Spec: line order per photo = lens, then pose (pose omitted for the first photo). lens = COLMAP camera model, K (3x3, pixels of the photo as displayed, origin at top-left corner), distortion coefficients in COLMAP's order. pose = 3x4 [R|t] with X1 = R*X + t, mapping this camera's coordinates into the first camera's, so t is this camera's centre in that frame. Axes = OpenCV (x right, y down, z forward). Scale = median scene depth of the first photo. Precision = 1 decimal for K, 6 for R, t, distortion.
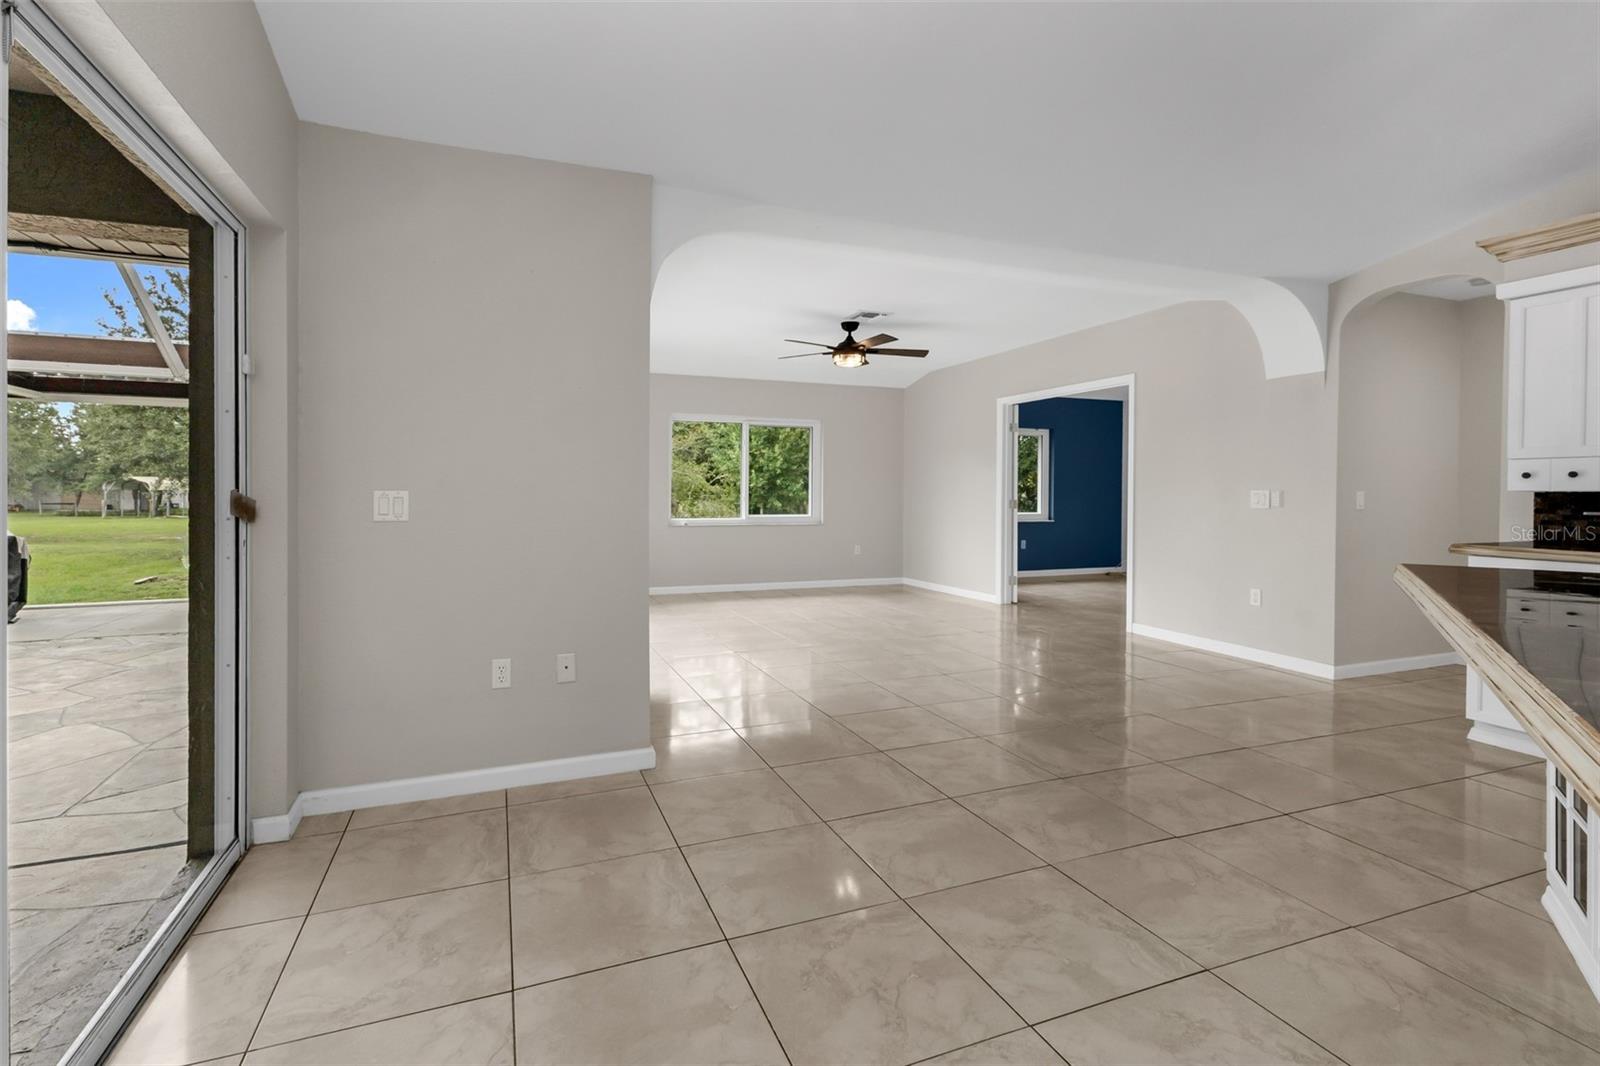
lens RADIAL K [[718.5, 0, 789.0], [0, 718.5, 493.5], [0, 0, 1]] dist [0.001842, 0.000435]
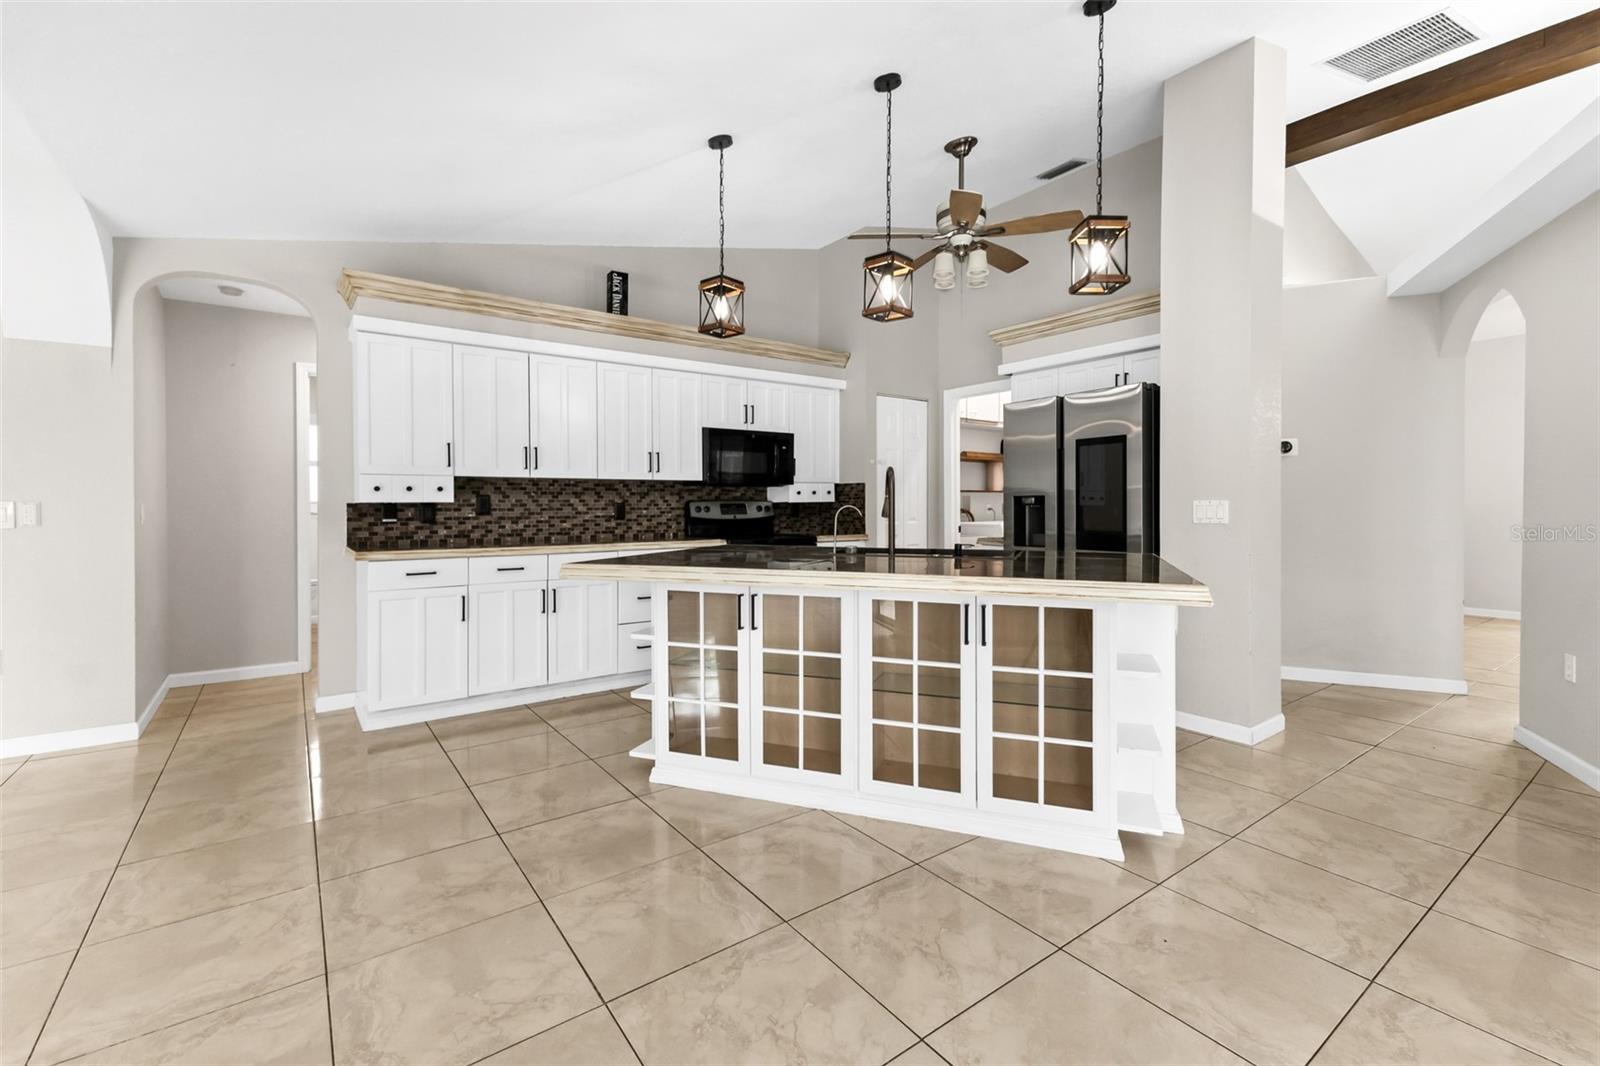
lens RADIAL K [[709.2, 0, 799.7], [0, 709.2, 515.7], [0, 0, 1]] dist [0.002501, 0.000315]
pose [[-0.259882, -0.025437, 0.965305, -0.236047], [0.000710, 0.999648, 0.026533, -0.011166], [-0.965640, 0.007581, -0.259773, 0.581752]]
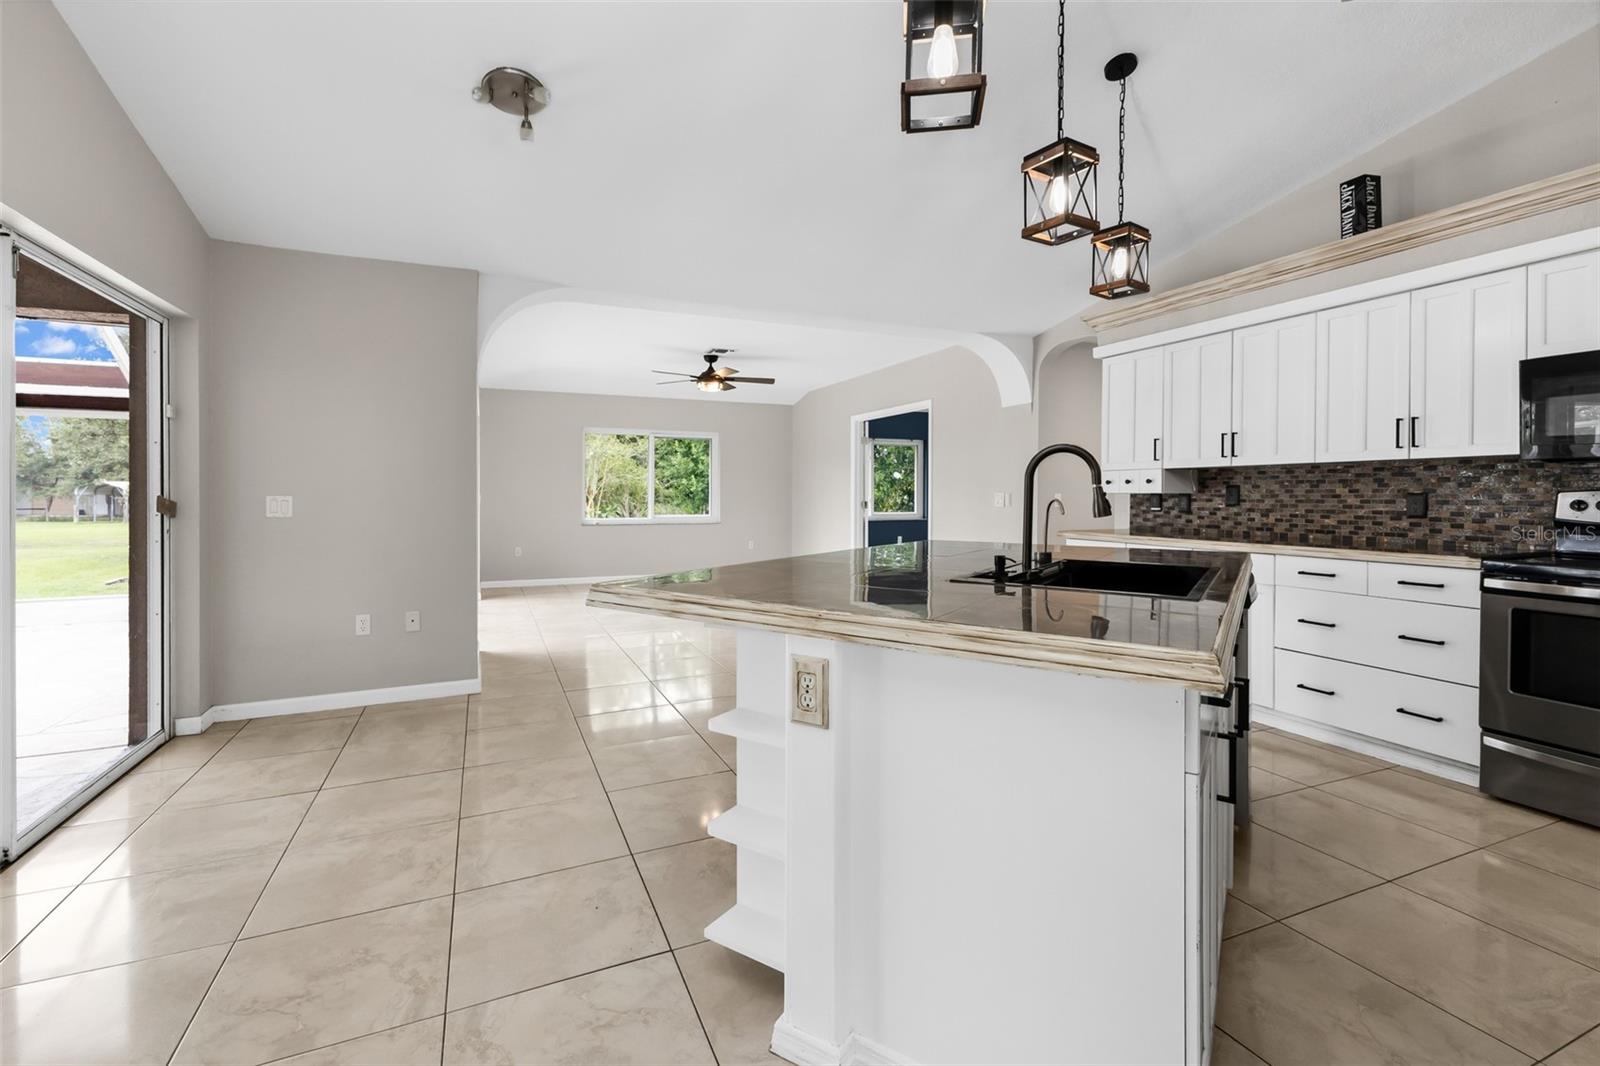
lens RADIAL K [[691.8, 0, 791.4], [0, 691.8, 494.4], [0, 0, 1]] dist [-0.001472, -0.000220]
pose [[0.999089, -0.003635, 0.042523, 0.307197], [0.003727, 0.999991, -0.002095, -0.000015], [-0.042515, 0.002252, 0.999093, -0.314789]]
